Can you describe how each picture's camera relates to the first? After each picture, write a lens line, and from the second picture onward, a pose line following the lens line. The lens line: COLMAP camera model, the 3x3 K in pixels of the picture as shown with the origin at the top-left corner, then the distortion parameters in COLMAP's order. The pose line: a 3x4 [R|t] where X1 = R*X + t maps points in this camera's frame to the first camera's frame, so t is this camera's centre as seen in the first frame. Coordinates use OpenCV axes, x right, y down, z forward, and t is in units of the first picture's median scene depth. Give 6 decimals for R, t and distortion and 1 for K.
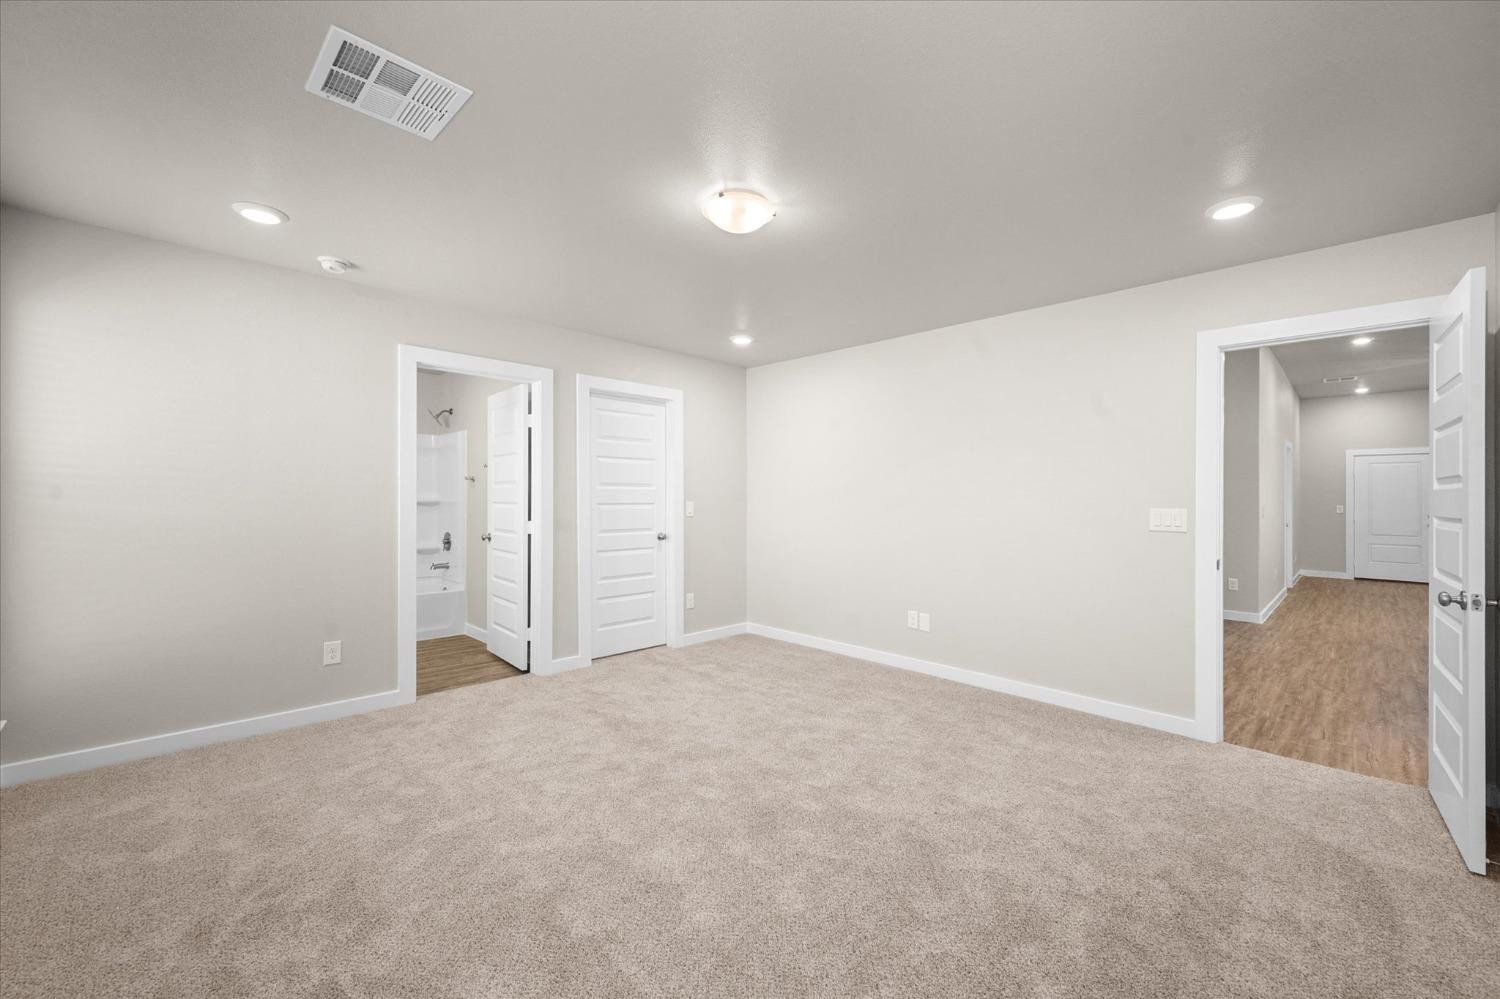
lens RADIAL K [[609.8, 0, 746.3], [0, 609.8, 492.5], [0, 0, 1]] dist [0.000356, 0.000712]
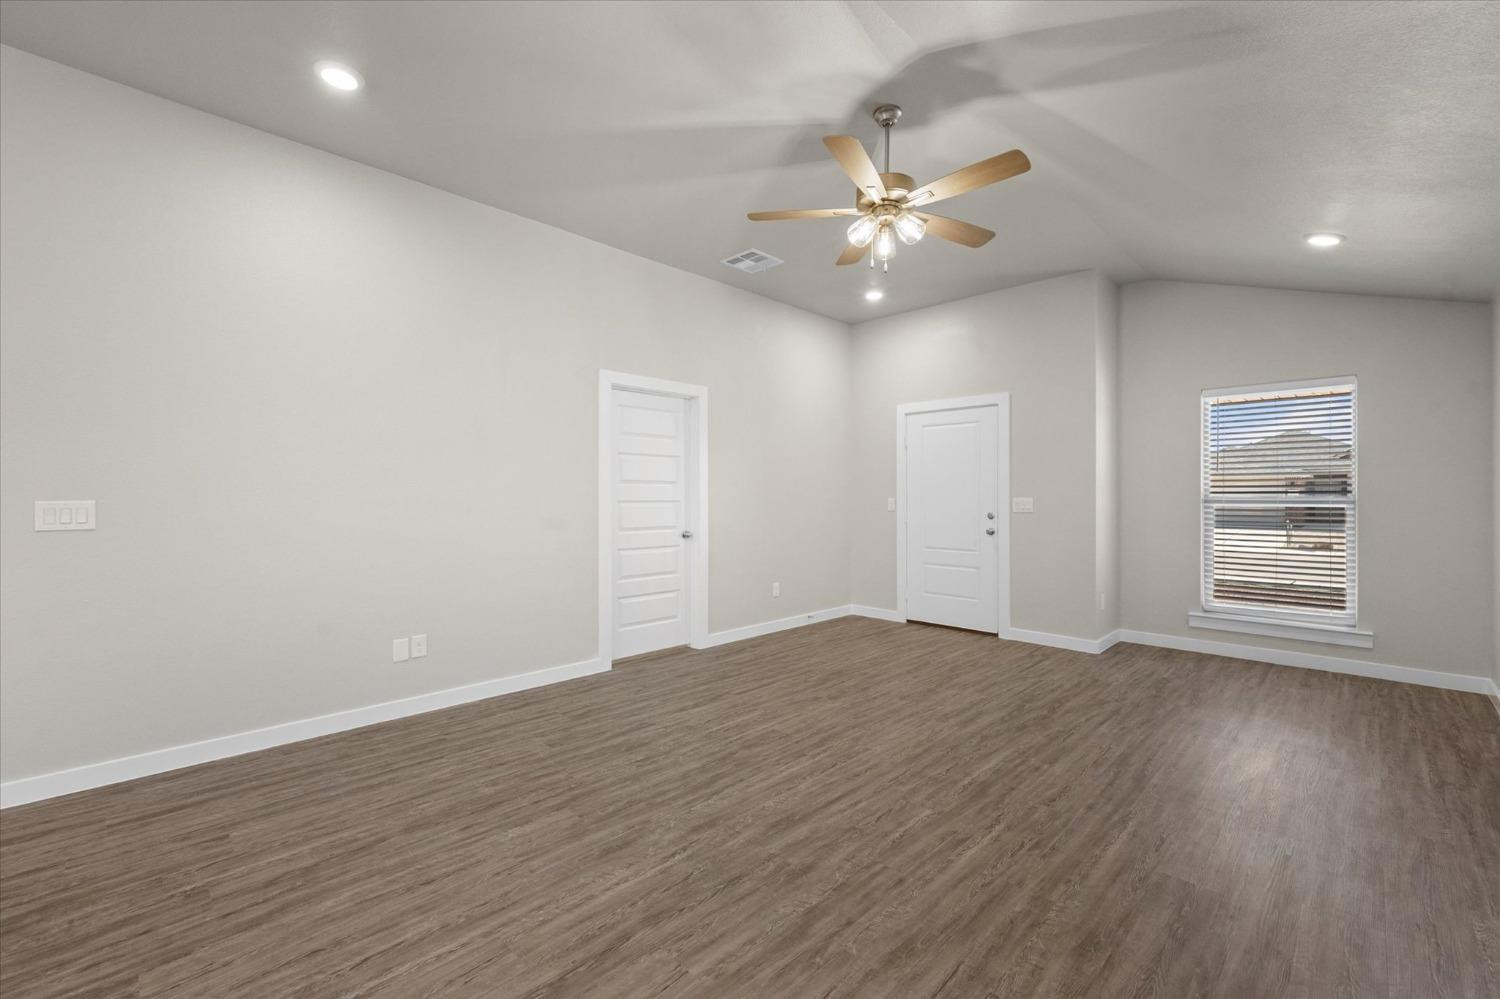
lens RADIAL K [[621.2, 0, 749.6], [0, 621.2, 496.6], [0, 0, 1]] dist [0.004087, 0.000417]
pose [[0.999945, -0.007821, 0.006949, 2.336698], [0.007746, 0.999912, 0.010747, 0.034854], [-0.007032, -0.010693, 0.999918, 1.100674]]
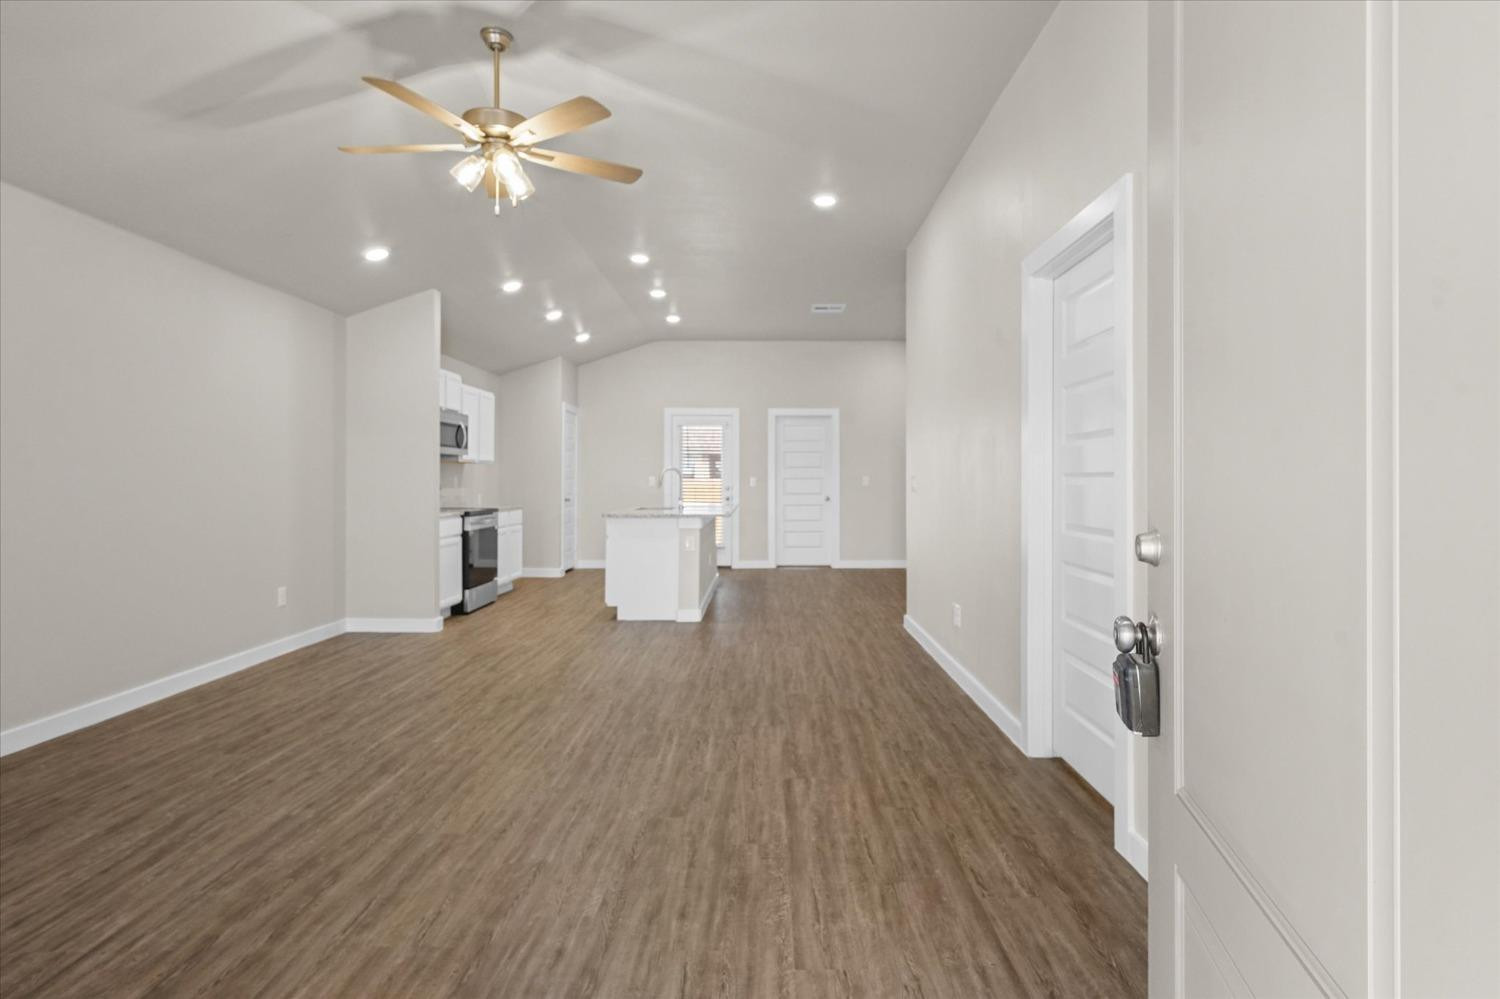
lens RADIAL K [[781.7, 0, 771.6], [0, 781.7, 483.2], [0, 0, 1]] dist [0.000061, 0.000328]
pose [[-0.696837, -0.005848, -0.717206, 2.944878], [0.001568, 0.999952, -0.009677, 0.074929], [0.717228, -0.007868, -0.696794, 2.763088]]
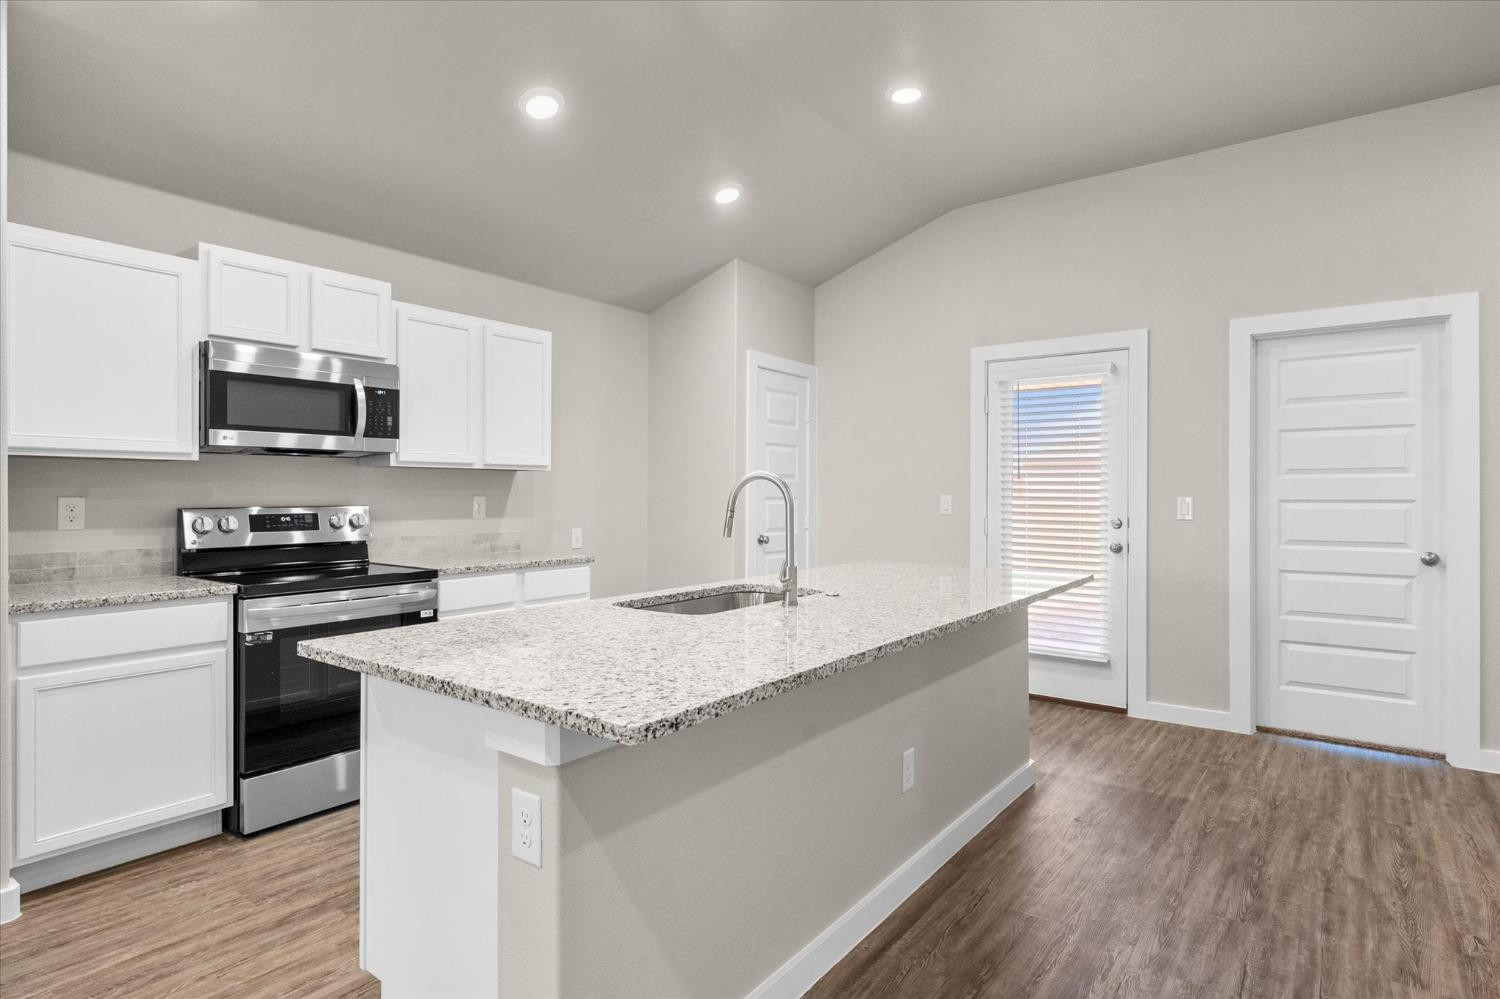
lens RADIAL K [[798.7, 0, 745.4], [0, 798.7, 495.5], [0, 0, 1]] dist [0.000231, -0.000398]
pose [[-0.989400, -0.008898, -0.144943, 1.730891], [-0.007523, 0.999921, -0.010034, 0.039249], [0.145021, -0.008837, -0.989389, 1.768752]]
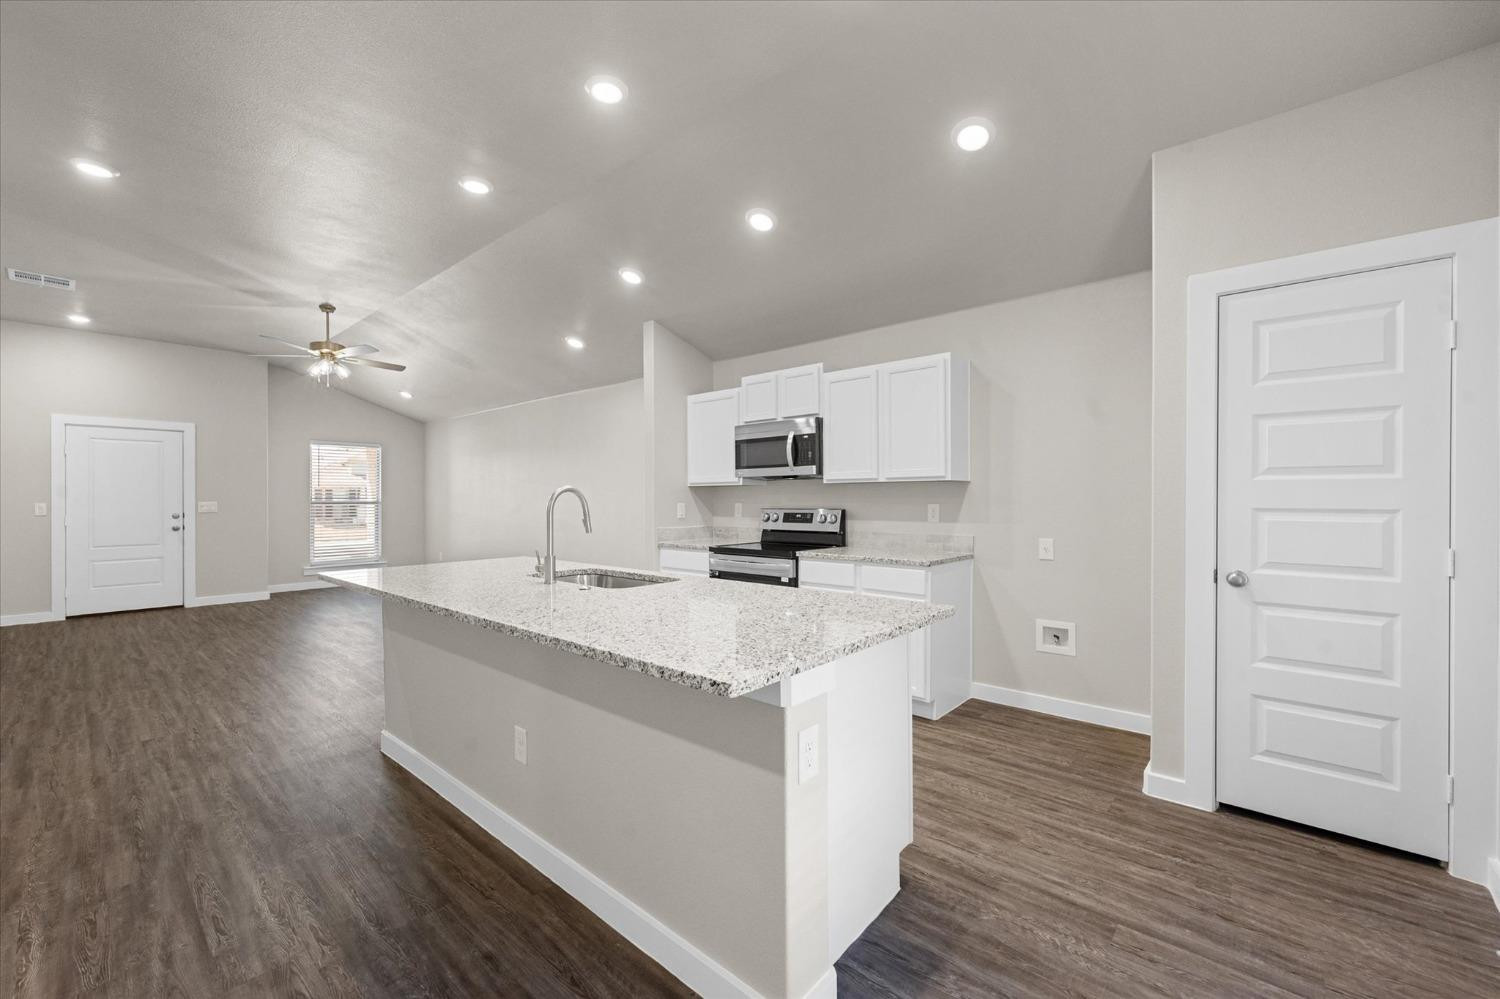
lens RADIAL K [[605.6, 0, 750.0], [0, 605.6, 499.5], [0, 0, 1]] dist [-0.000197, 0.000062]
pose [[-0.069810, -0.008140, 0.997527, 0.884295], [-0.009144, 0.999930, 0.007520, 0.019057], [-0.997518, -0.008597, -0.069879, 0.927653]]
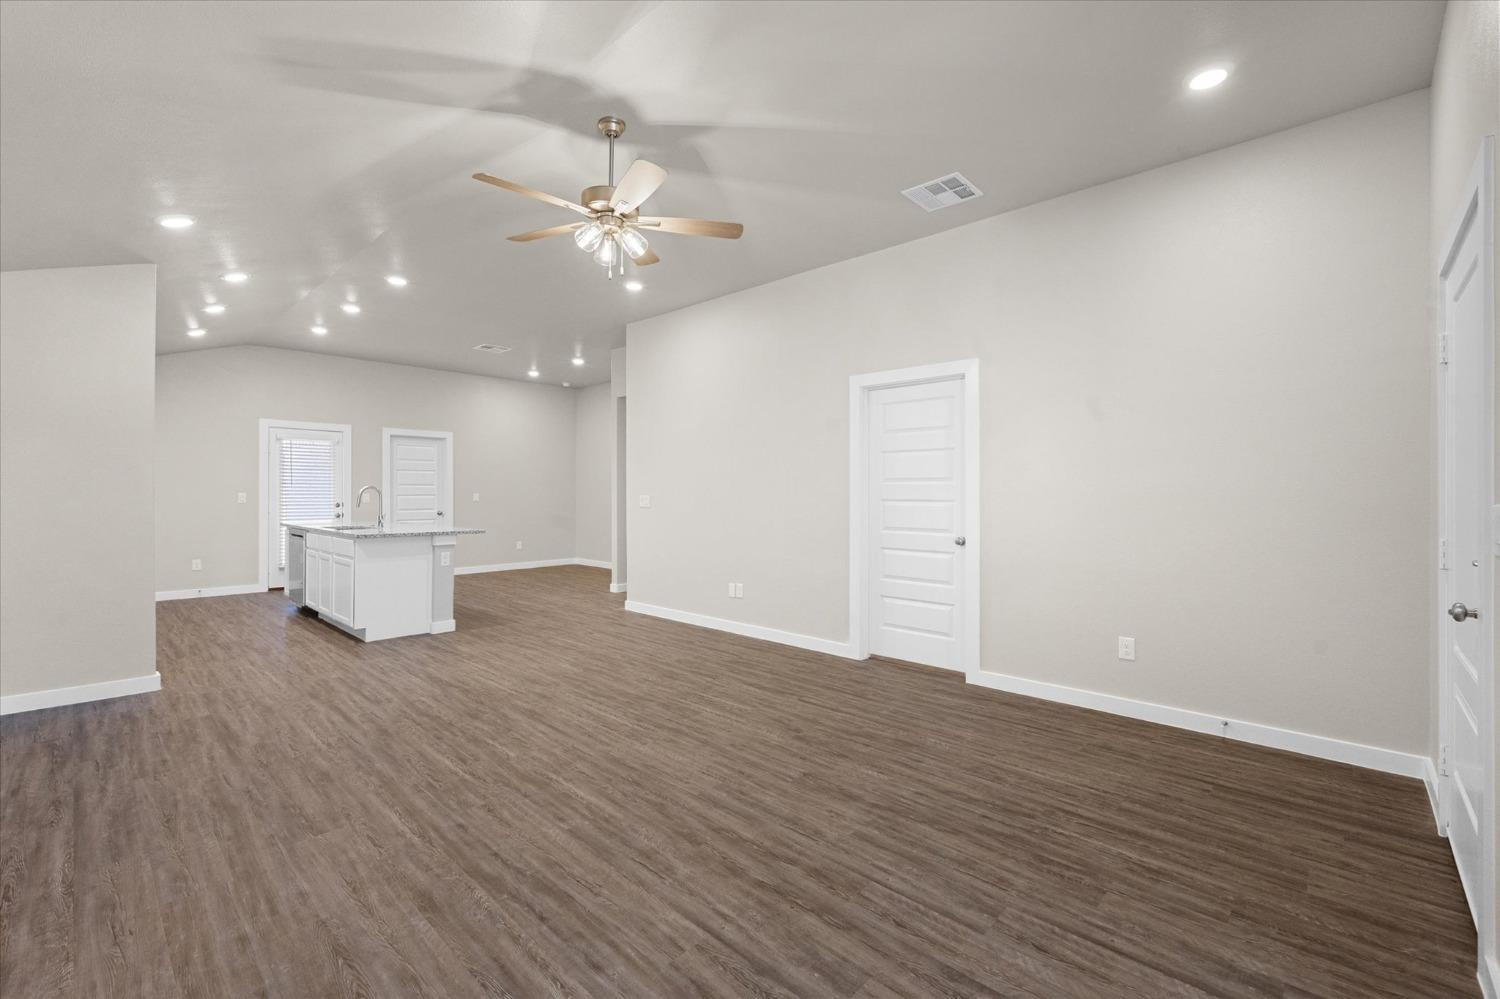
lens RADIAL K [[637.5, 0, 750.0], [0, 637.5, 499.5], [0, 0, 1]] dist [0.000628, 0.000314]
pose [[0.037192, 0.001576, -0.999307, 3.385003], [0.006930, 0.999974, 0.001835, 0.051716], [0.999284, -0.006993, 0.037180, 2.058550]]
